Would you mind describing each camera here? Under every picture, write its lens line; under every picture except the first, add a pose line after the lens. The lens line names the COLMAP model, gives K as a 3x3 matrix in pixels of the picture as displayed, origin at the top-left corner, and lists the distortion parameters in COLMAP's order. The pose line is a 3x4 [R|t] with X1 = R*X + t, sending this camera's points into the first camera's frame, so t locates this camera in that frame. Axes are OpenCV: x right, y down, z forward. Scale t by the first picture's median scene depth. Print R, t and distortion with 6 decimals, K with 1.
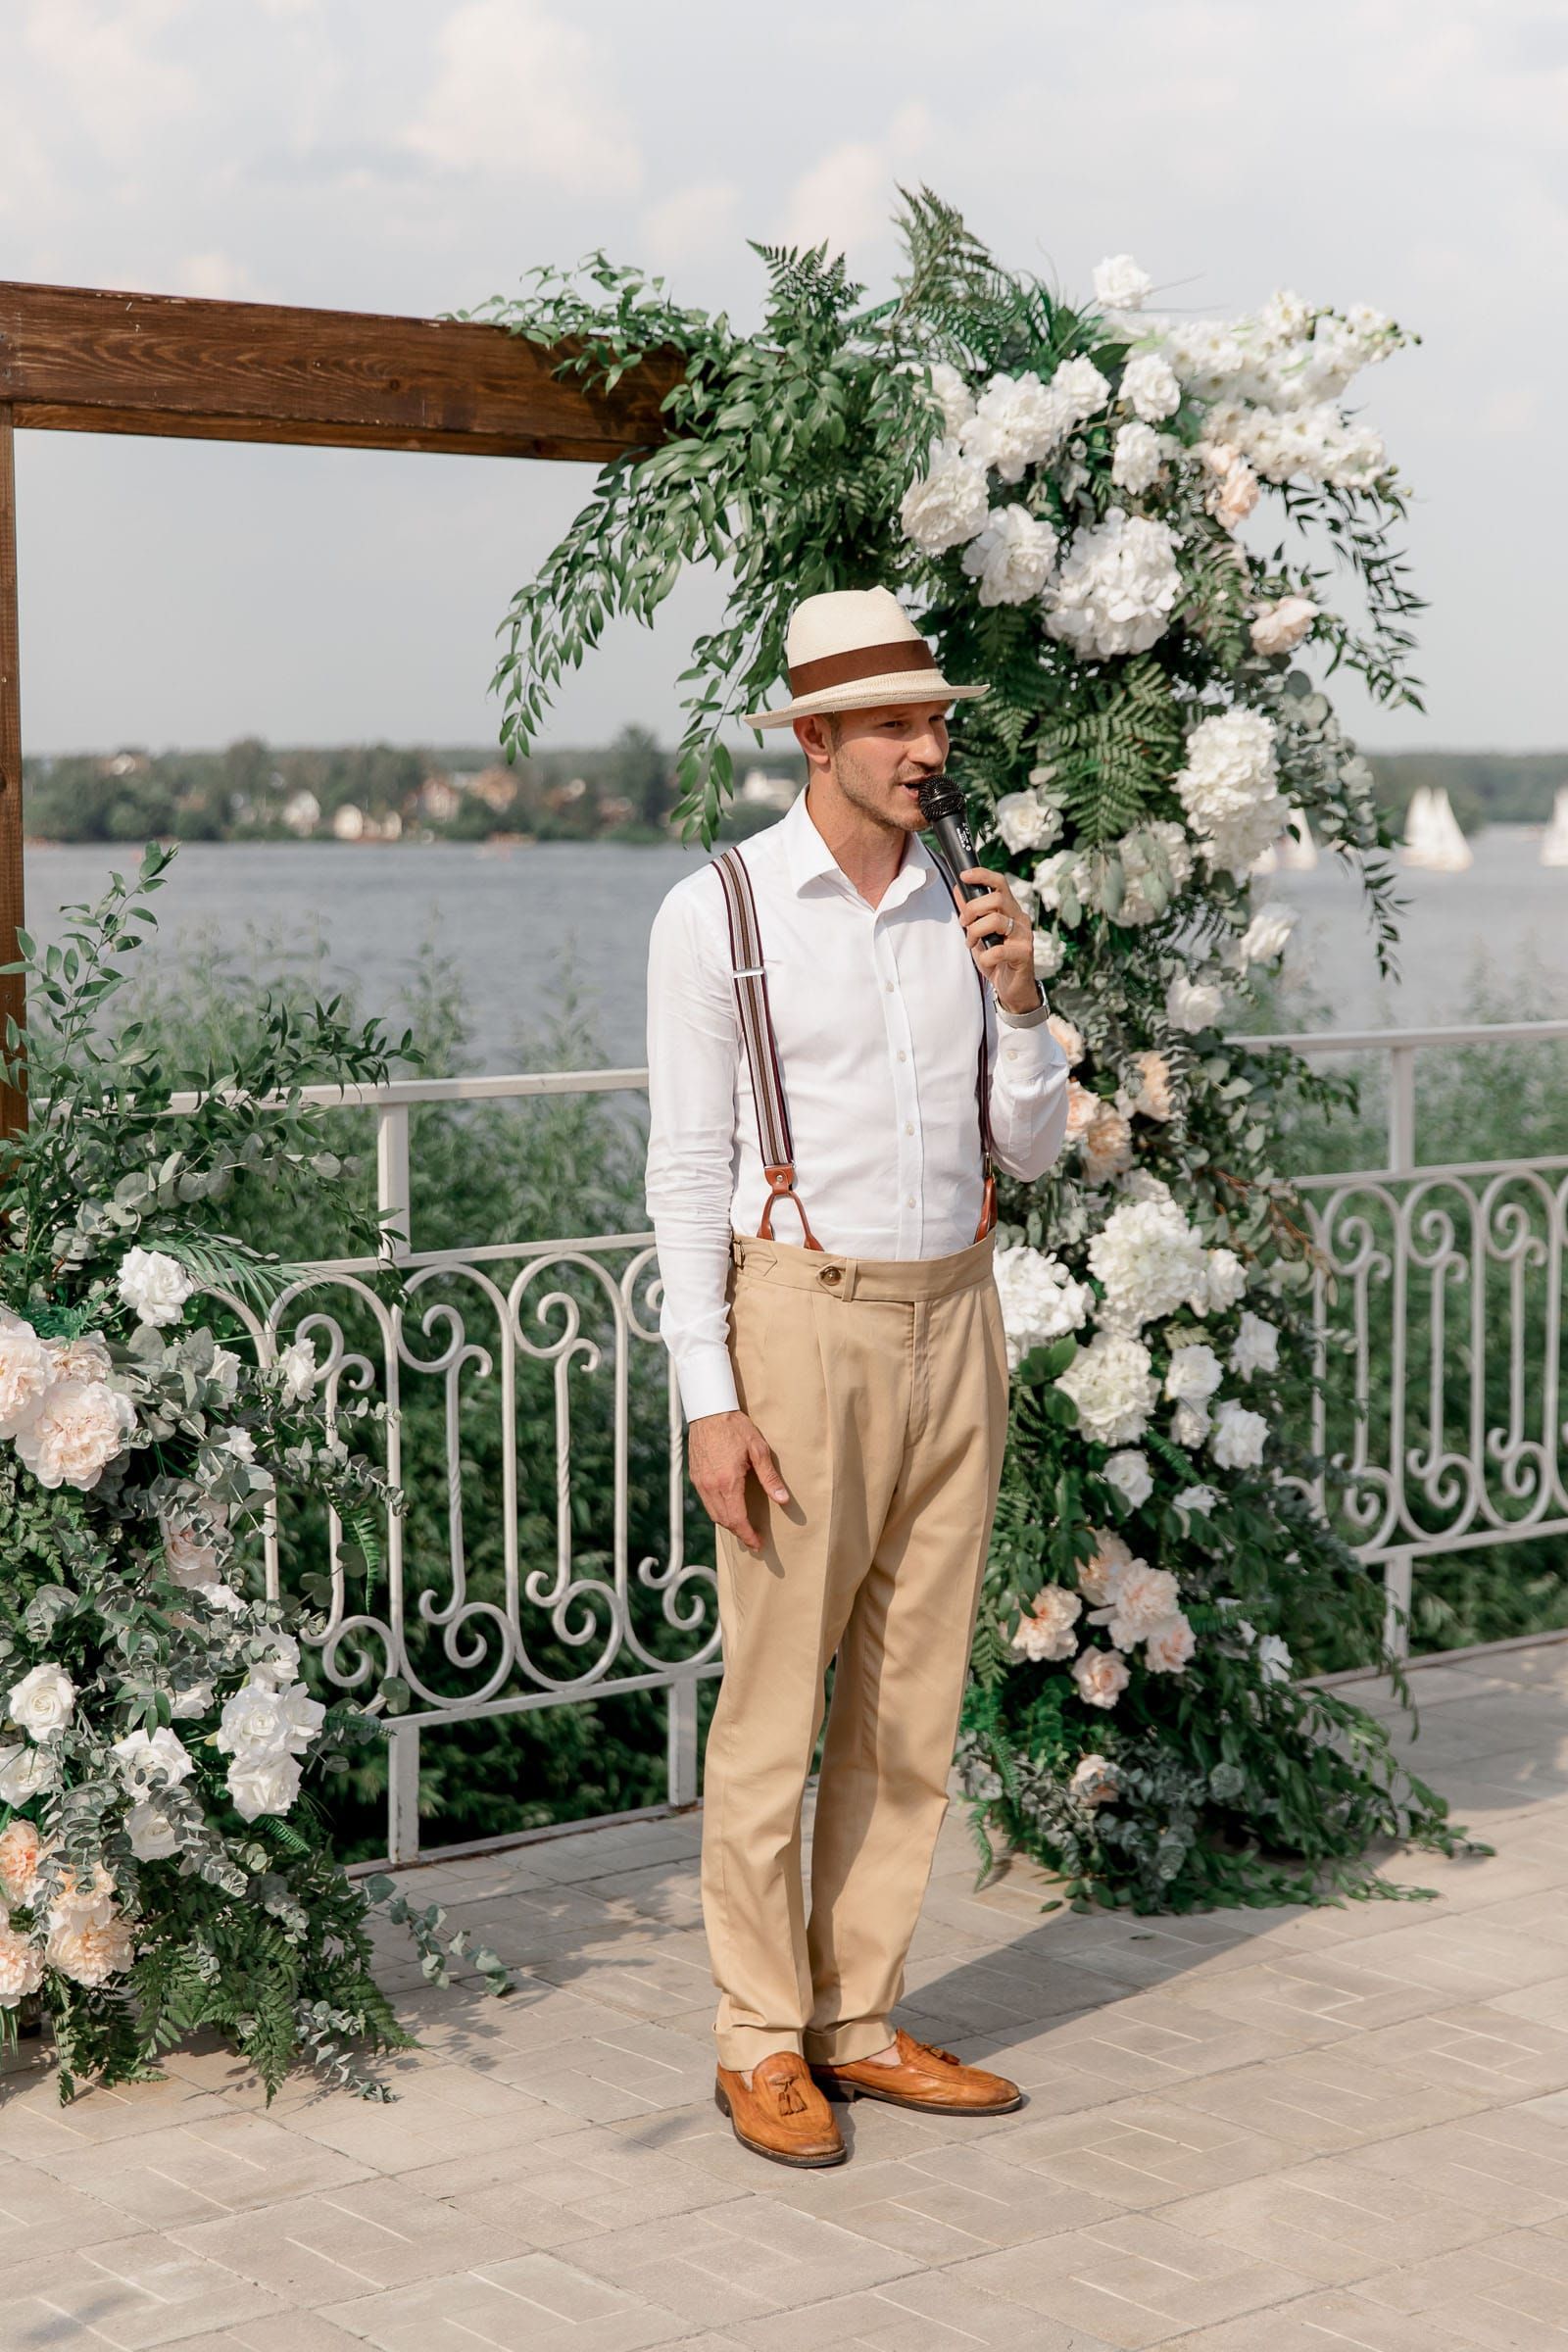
lens RADIAL K [[4087.0, 0, 799.7], [0, 4087.0, 1180.9], [0, 0, 1]] dist [-0.056241, 0.000000]
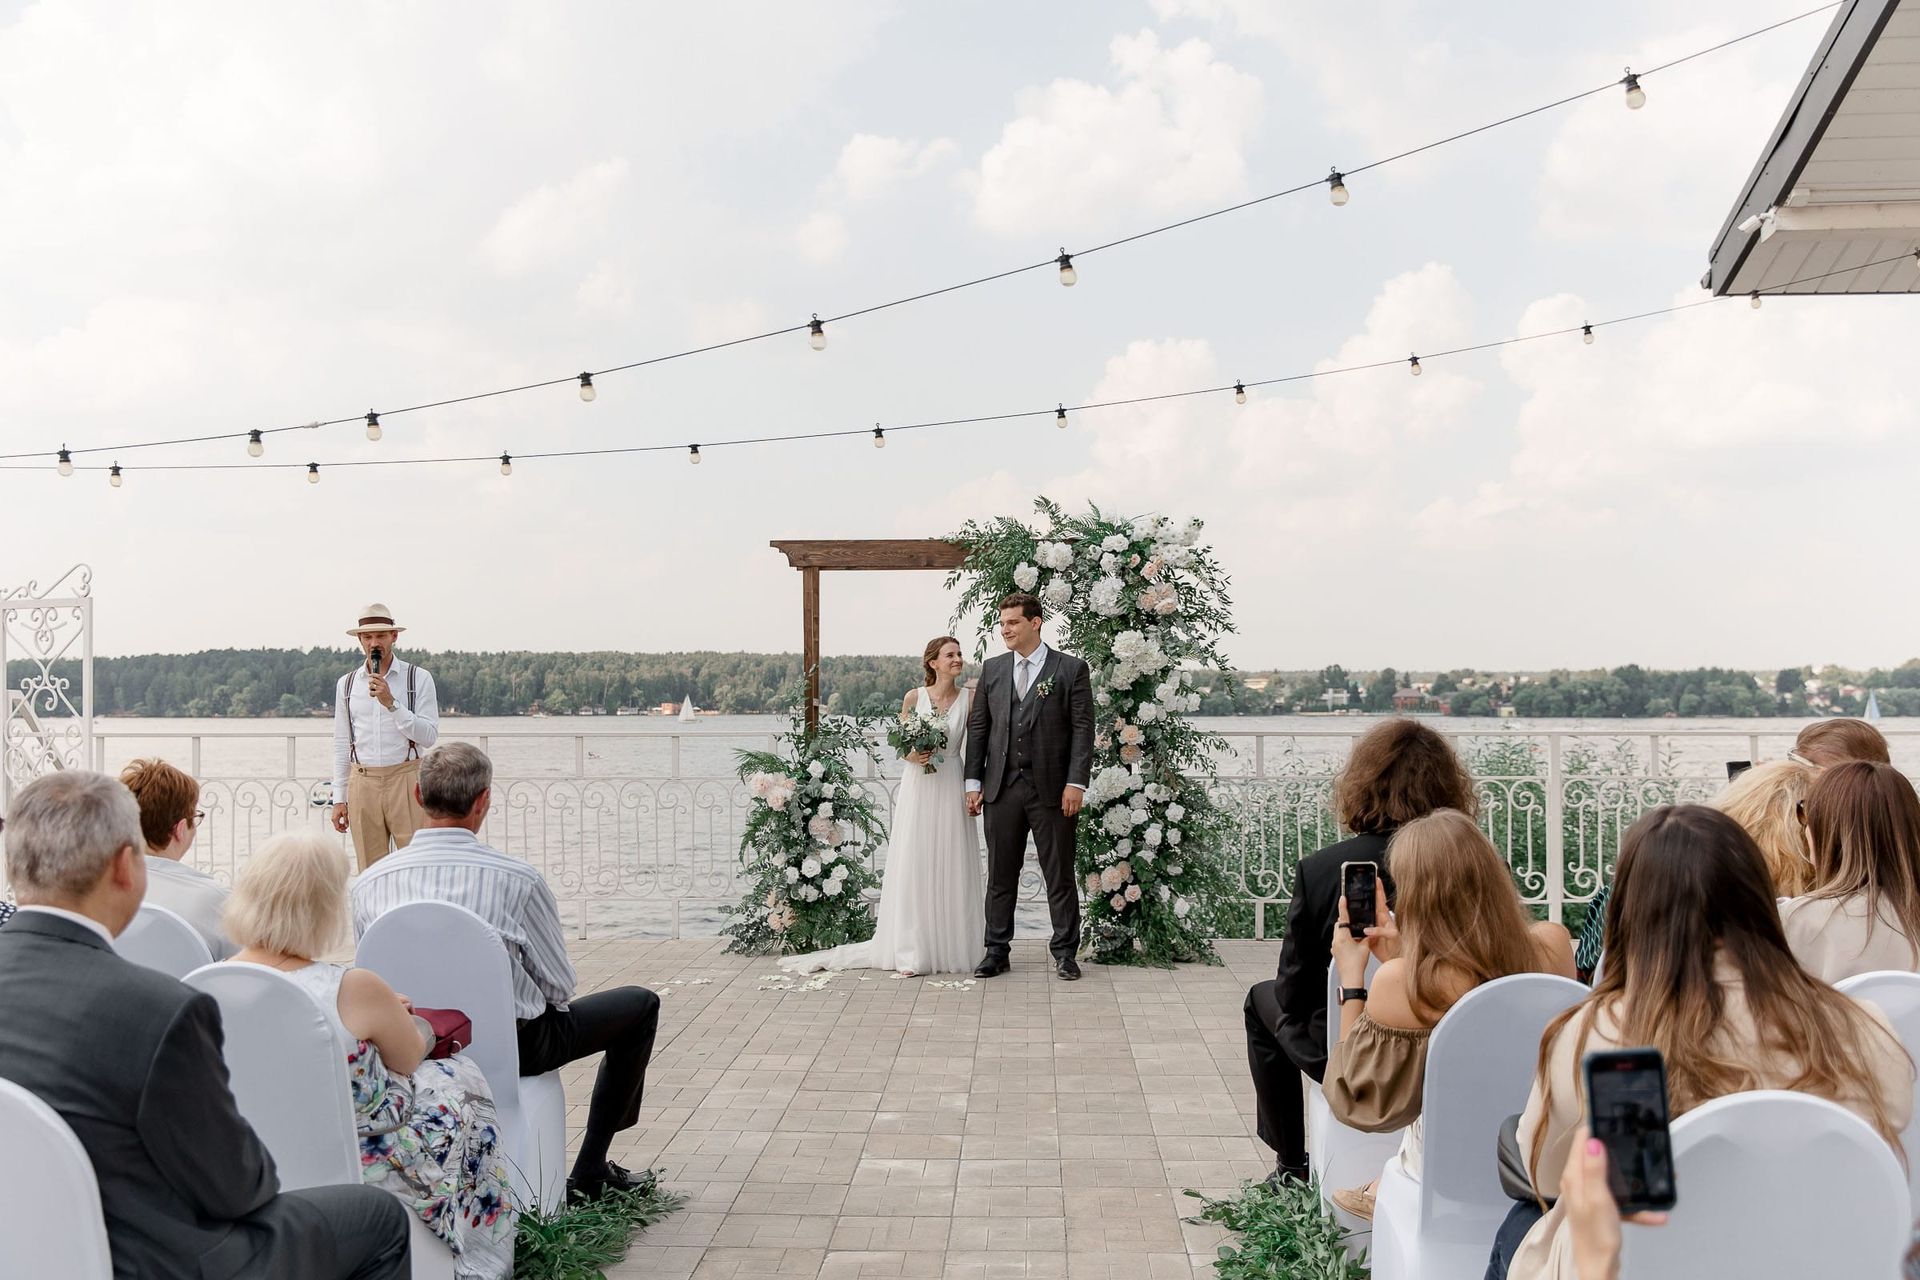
lens RADIAL K [[2019.0, 0, 991.2], [0, 2019.0, 620.5], [0, 0, 1]] dist [-0.015513, 0.000000]
pose [[0.756247, -0.023197, -0.653874, 1.257097], [-0.056972, 0.993241, -0.101129, 0.068176], [0.651801, 0.113731, 0.749814, -0.451927]]
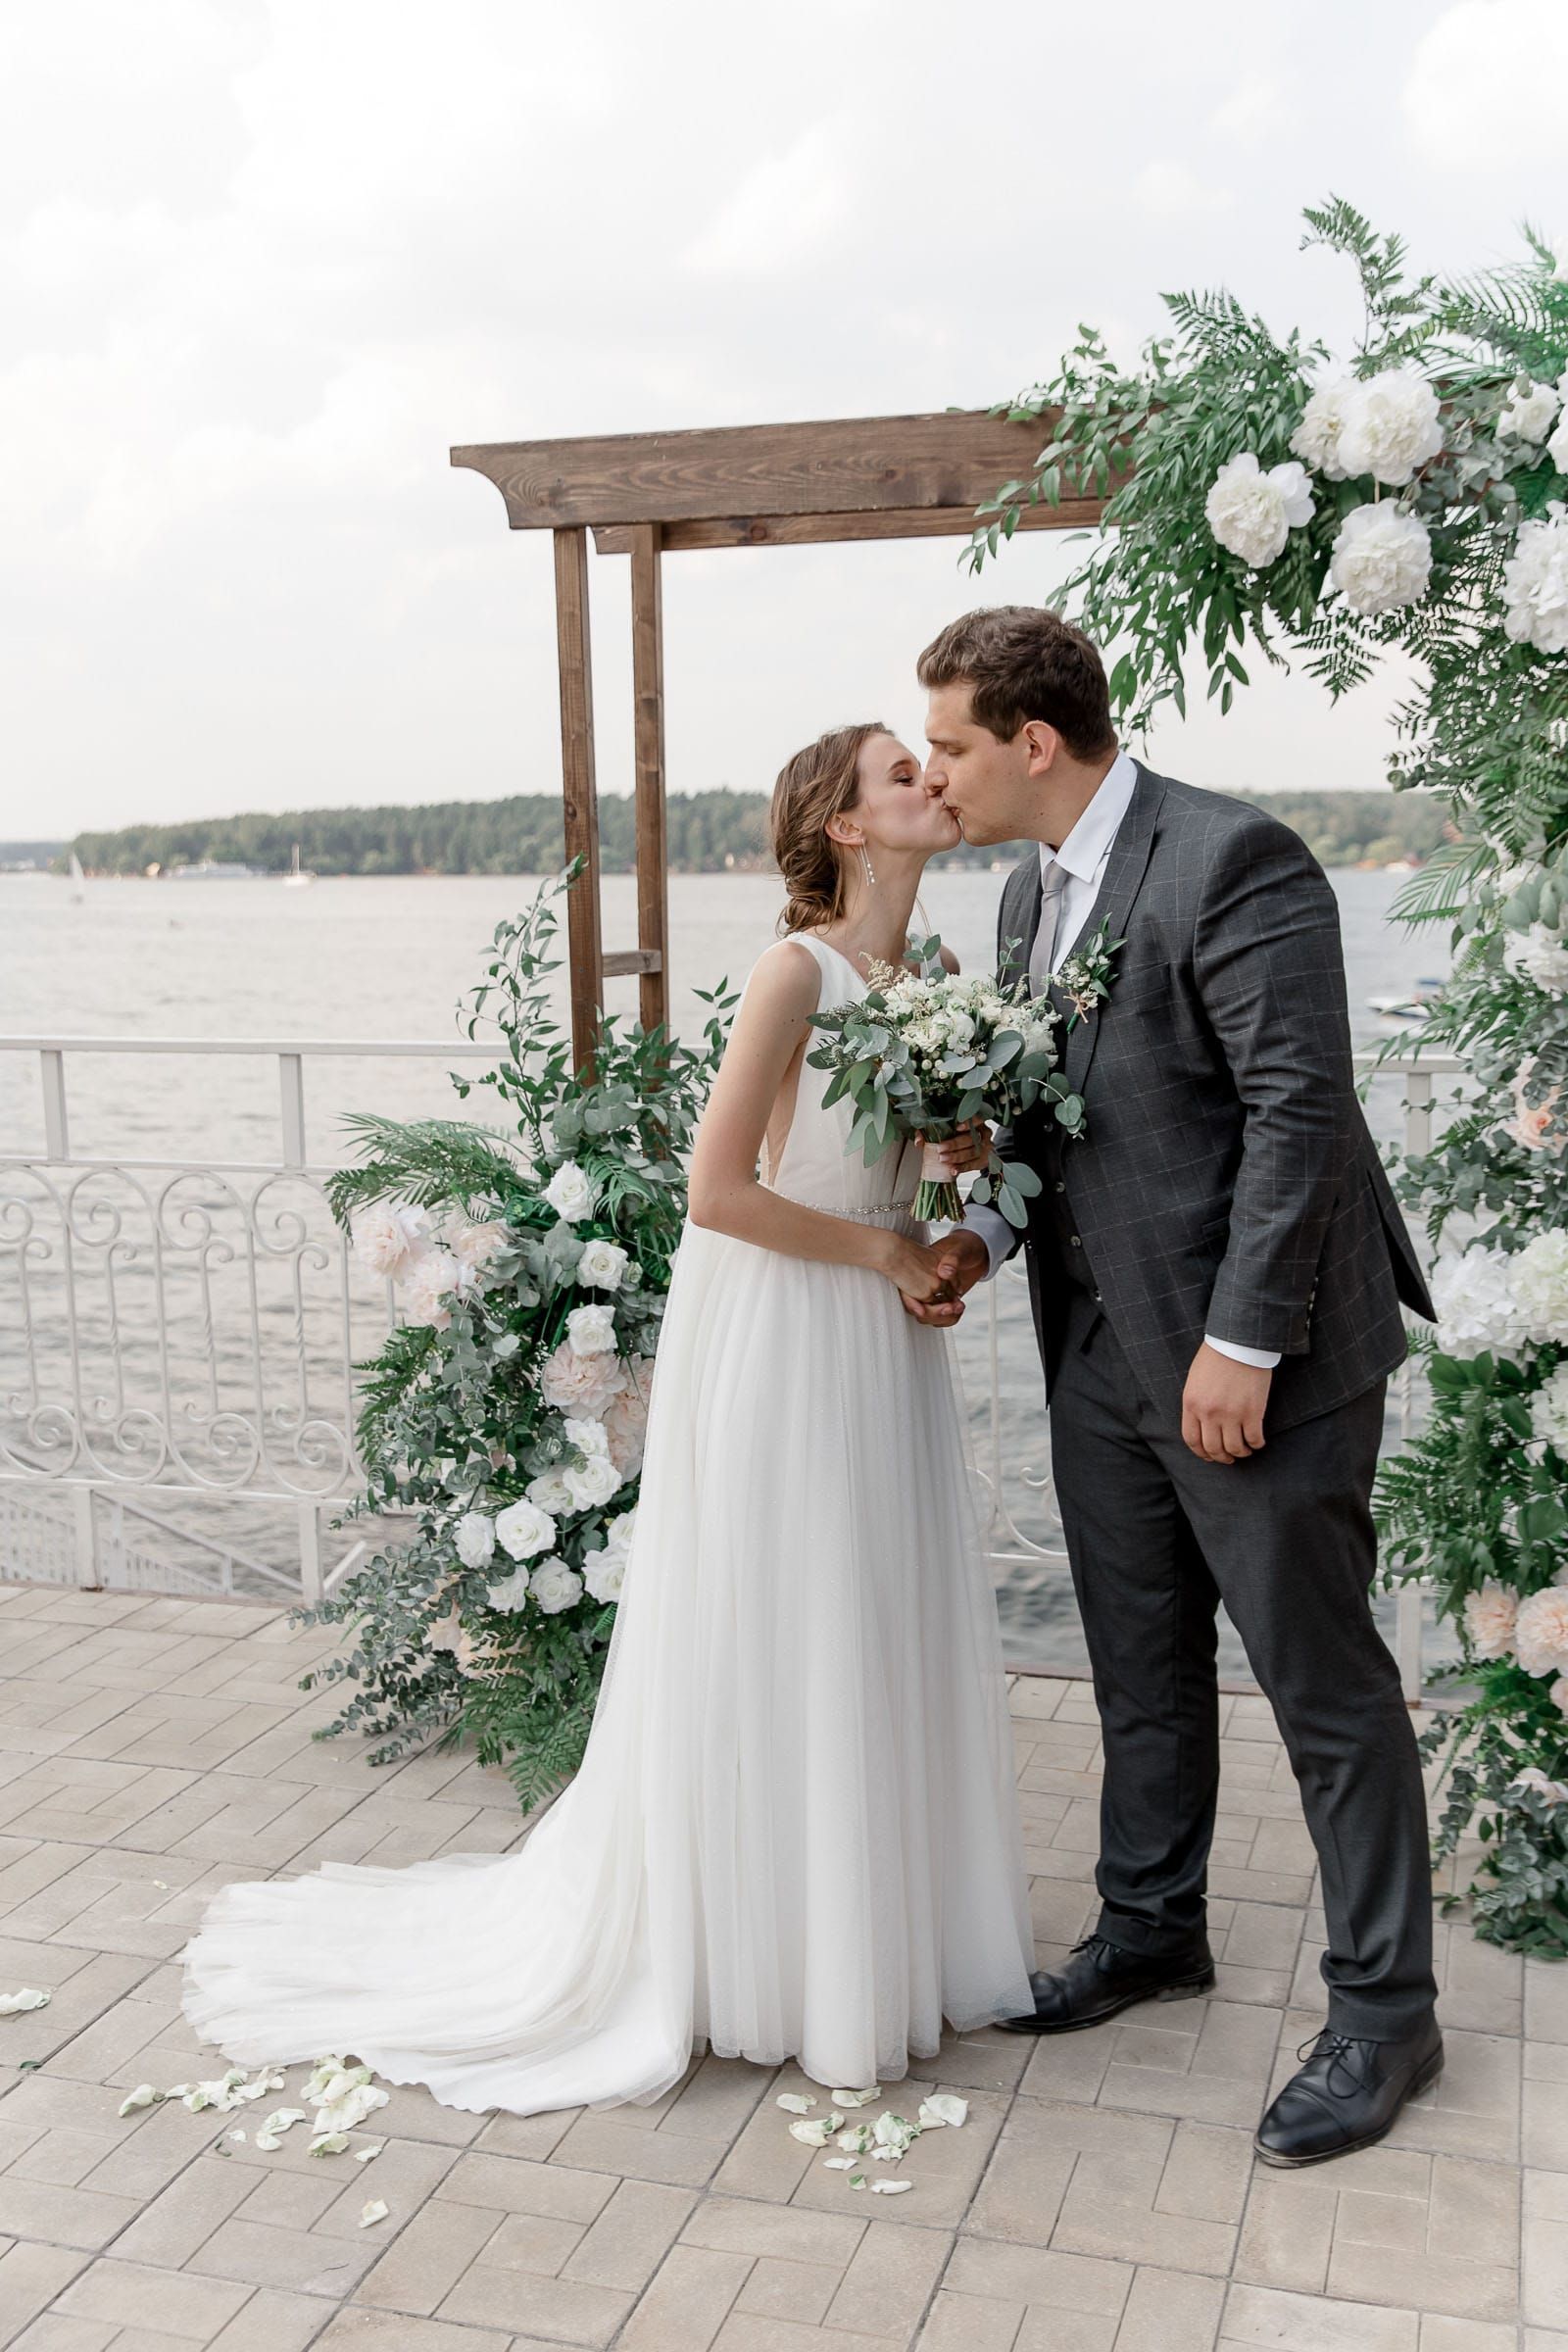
lens RADIAL K [[2362.2, 0, 823.3], [0, 2362.2, 1162.5], [0, 0, 1]] dist [-0.011522, 0.000000]
pose [[0.549465, 0.108010, -0.828506, 0.478848], [-0.062056, 0.994146, 0.088449, -0.052153], [0.833209, 0.002814, 0.552951, 0.584601]]
